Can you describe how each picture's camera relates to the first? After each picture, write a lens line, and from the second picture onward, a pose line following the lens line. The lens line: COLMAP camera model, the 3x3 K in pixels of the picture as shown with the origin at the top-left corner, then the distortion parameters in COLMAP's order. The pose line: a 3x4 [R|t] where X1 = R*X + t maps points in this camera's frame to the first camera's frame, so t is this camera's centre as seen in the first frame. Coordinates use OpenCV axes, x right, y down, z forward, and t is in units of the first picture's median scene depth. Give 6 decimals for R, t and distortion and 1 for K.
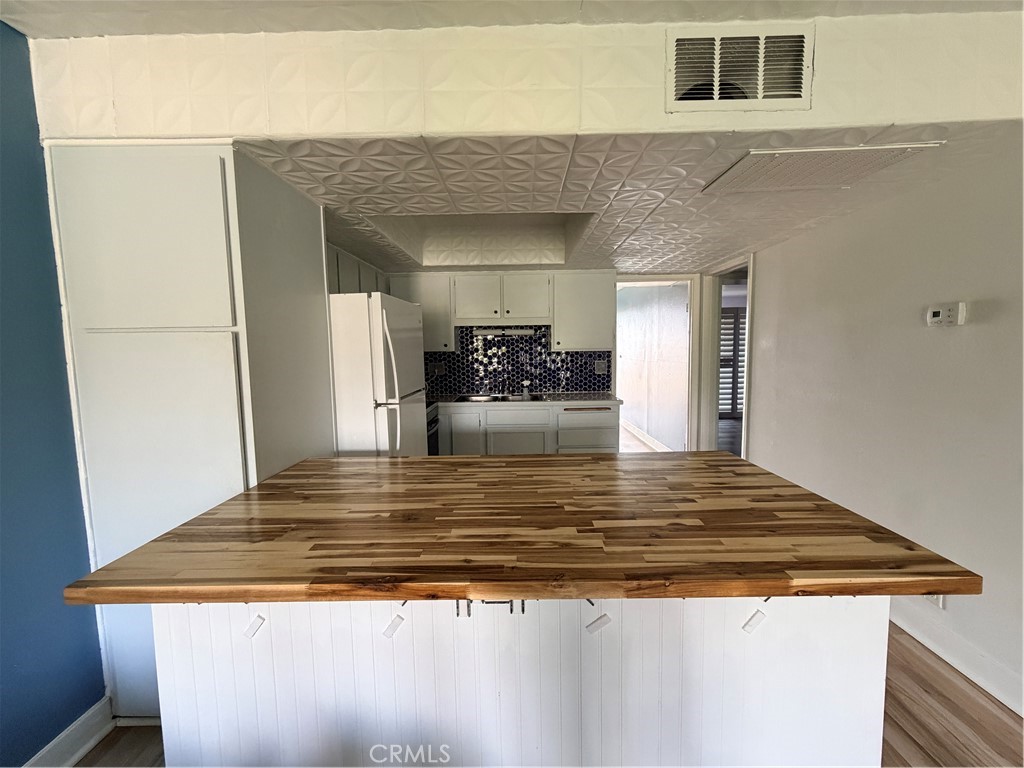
lens RADIAL K [[407.8, 0, 512.0], [0, 407.8, 384.0], [0, 0, 1]] dist [0.000384, -0.000216]
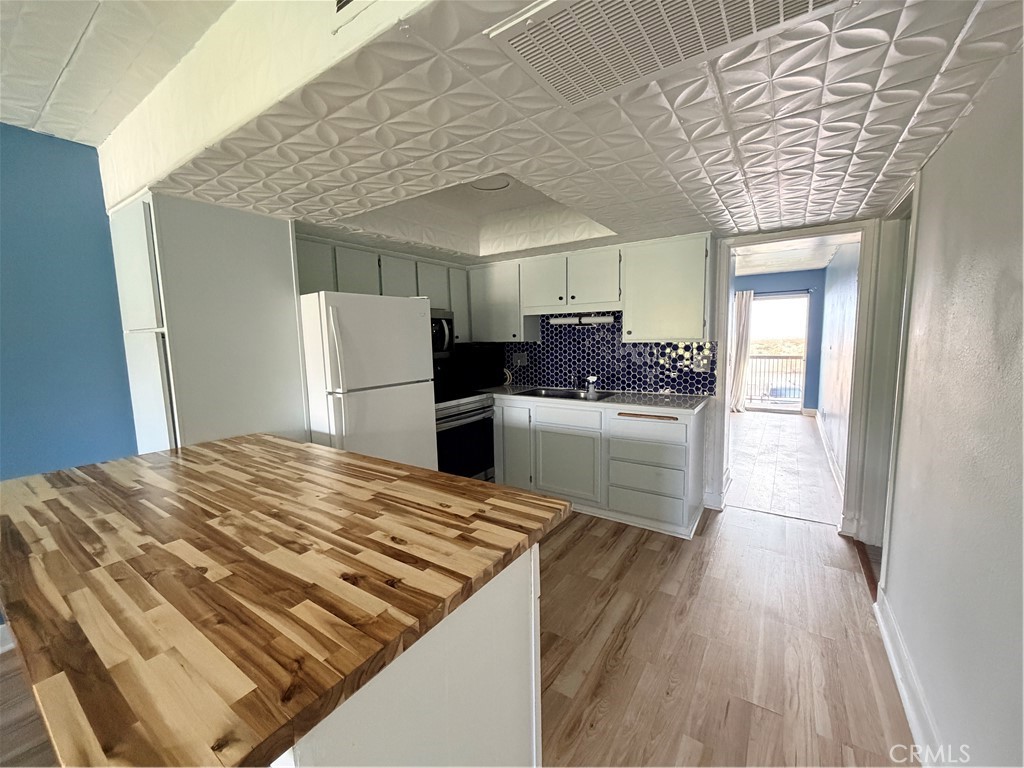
lens RADIAL K [[407.8, 0, 512.0], [0, 407.8, 384.0], [0, 0, 1]] dist [0.000384, -0.000216]
pose [[0.836046, 0.061907, -0.545156, 0.538860], [-0.043149, 0.997955, 0.047152, -0.036901], [0.546961, -0.015899, 0.837007, 0.266545]]
